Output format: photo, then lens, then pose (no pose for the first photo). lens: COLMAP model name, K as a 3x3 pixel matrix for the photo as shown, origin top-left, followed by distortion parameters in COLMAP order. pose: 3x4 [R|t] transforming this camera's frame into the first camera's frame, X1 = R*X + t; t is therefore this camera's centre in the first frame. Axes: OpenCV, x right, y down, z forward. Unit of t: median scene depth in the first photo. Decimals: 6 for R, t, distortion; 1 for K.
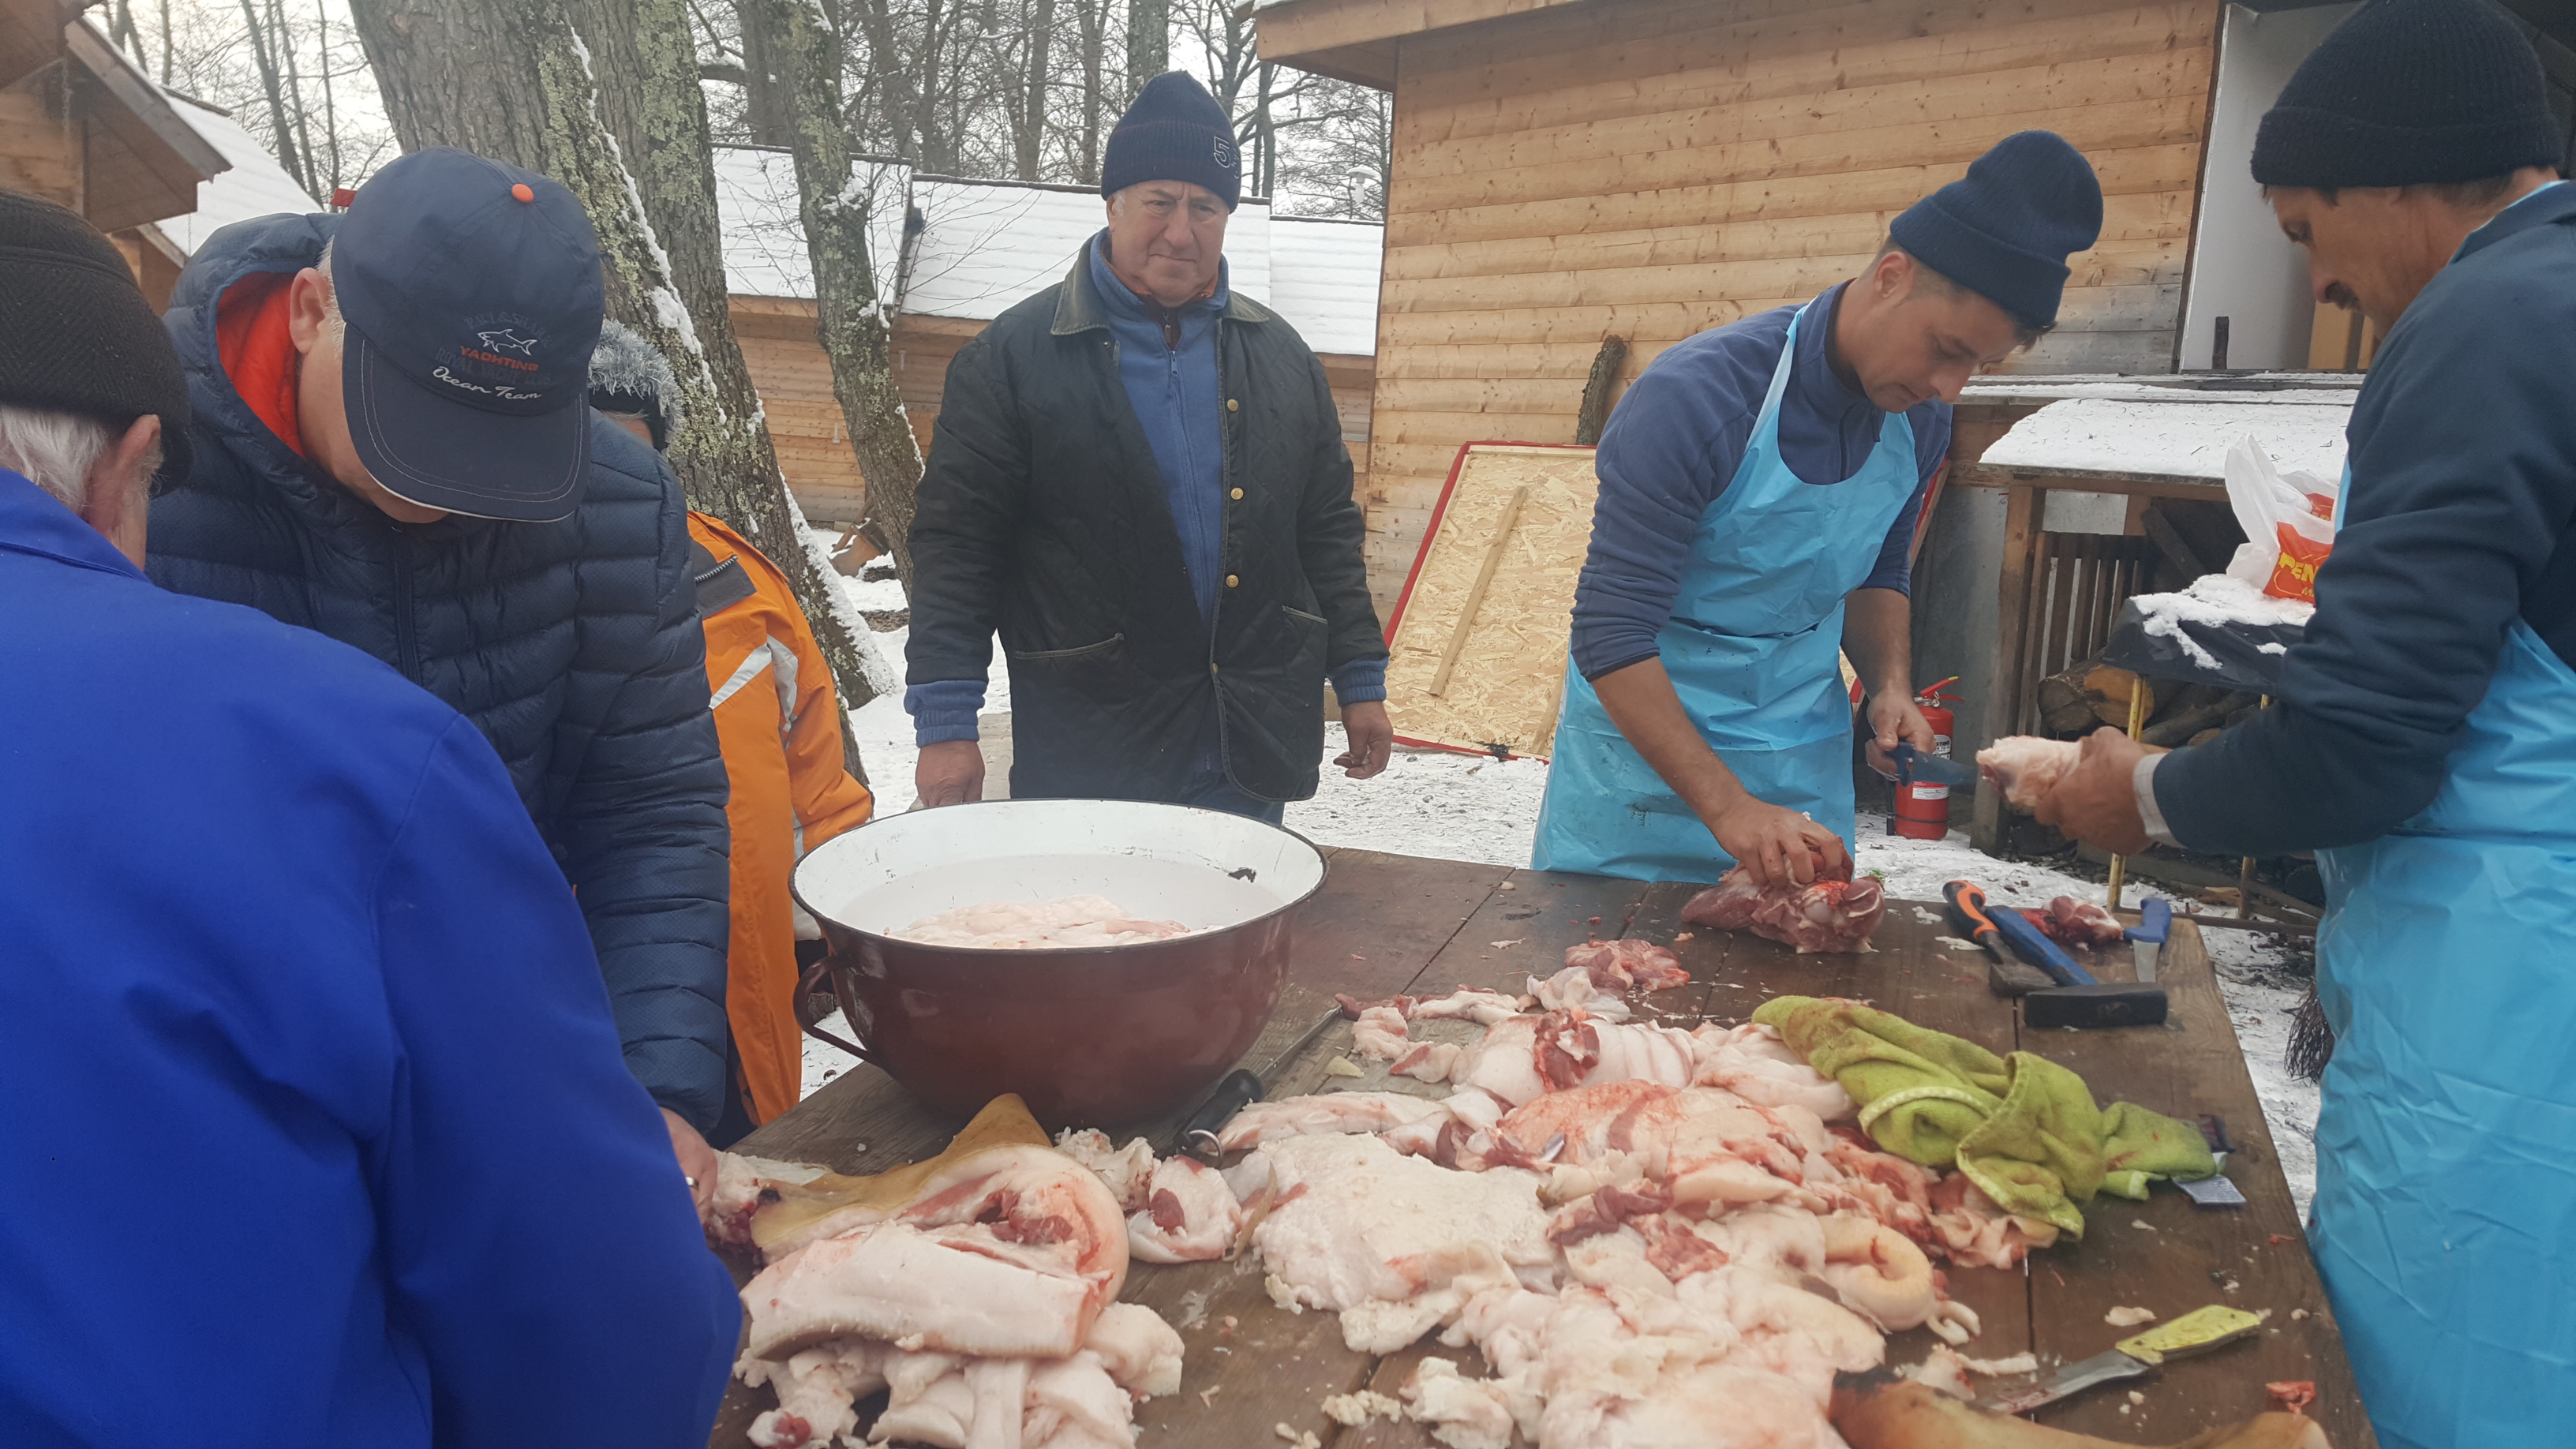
lens RADIAL K [[2191.8, 0, 1276.2], [0, 2191.8, 698.1], [0, 0, 1]] dist [0.183165, -0.411968]
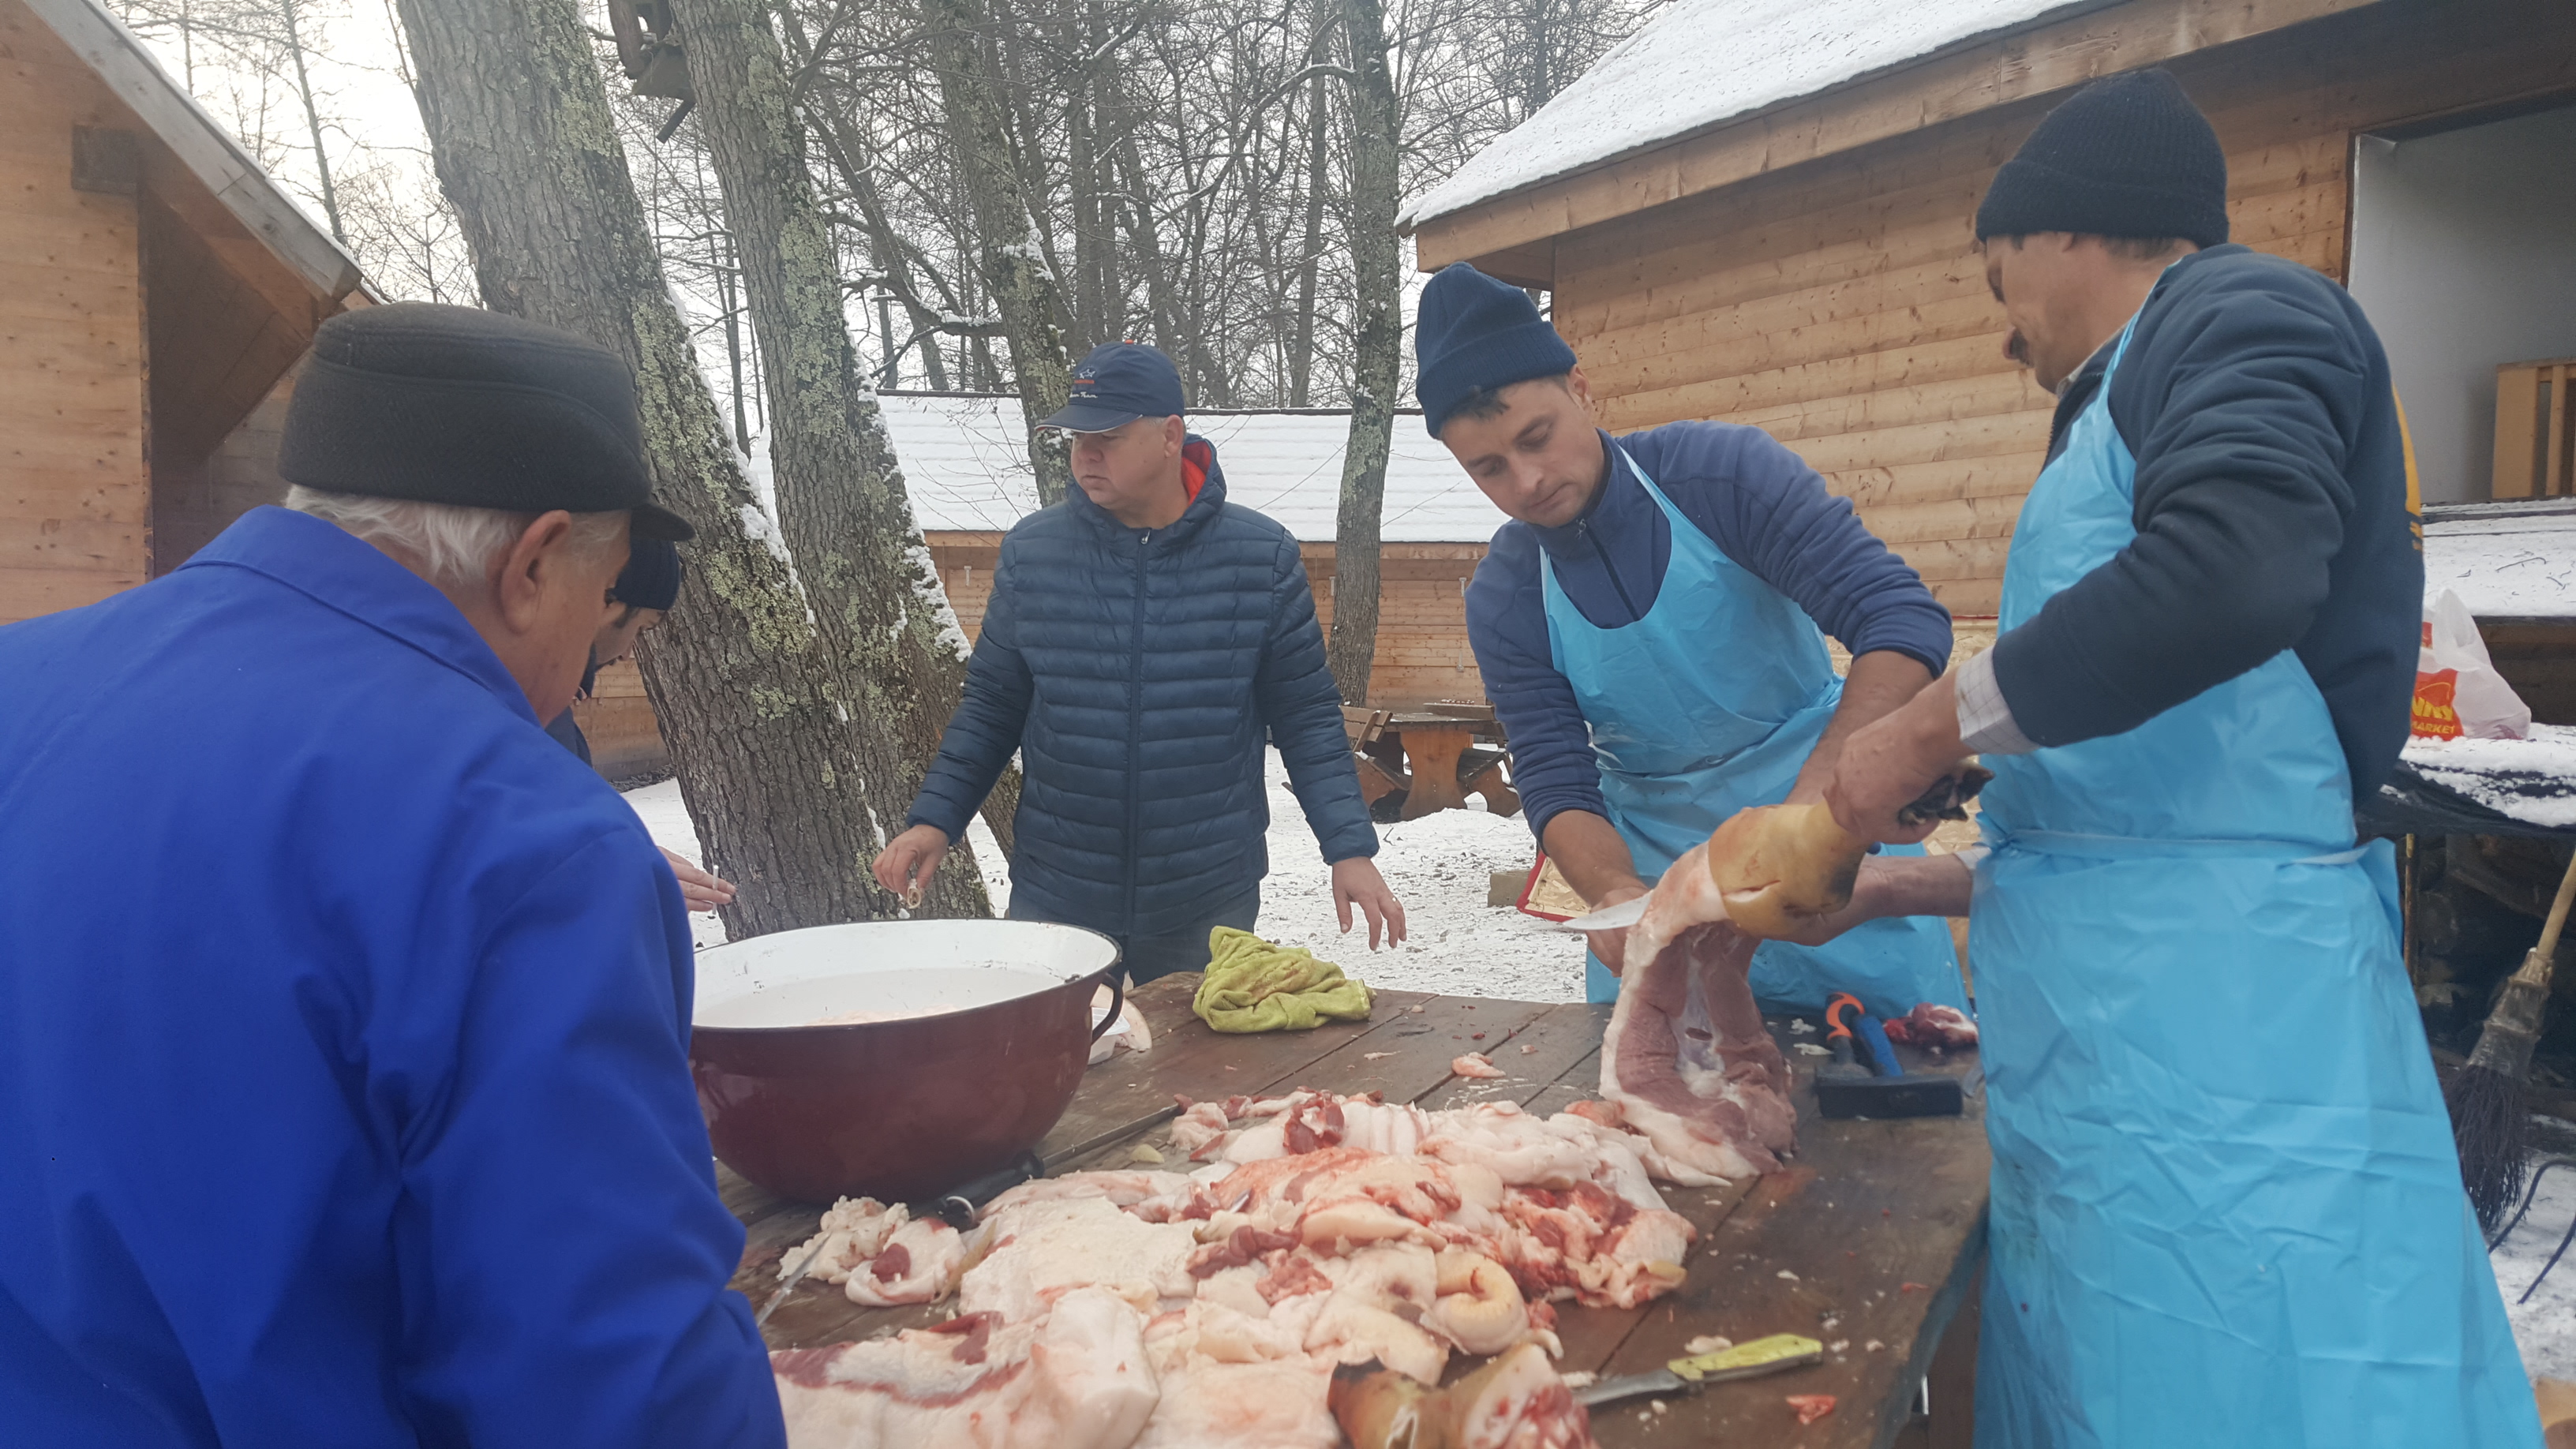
lens RADIAL K [[2188.6, 0, 1168.7], [0, 2188.6, 728.3], [0, 0, 1]] dist [0.164449, -0.312964]
pose [[0.982335, -0.037079, -0.183421, 0.094606], [0.021391, 0.995998, -0.086783, 0.020705], [0.185905, 0.081326, 0.979196, -0.026466]]
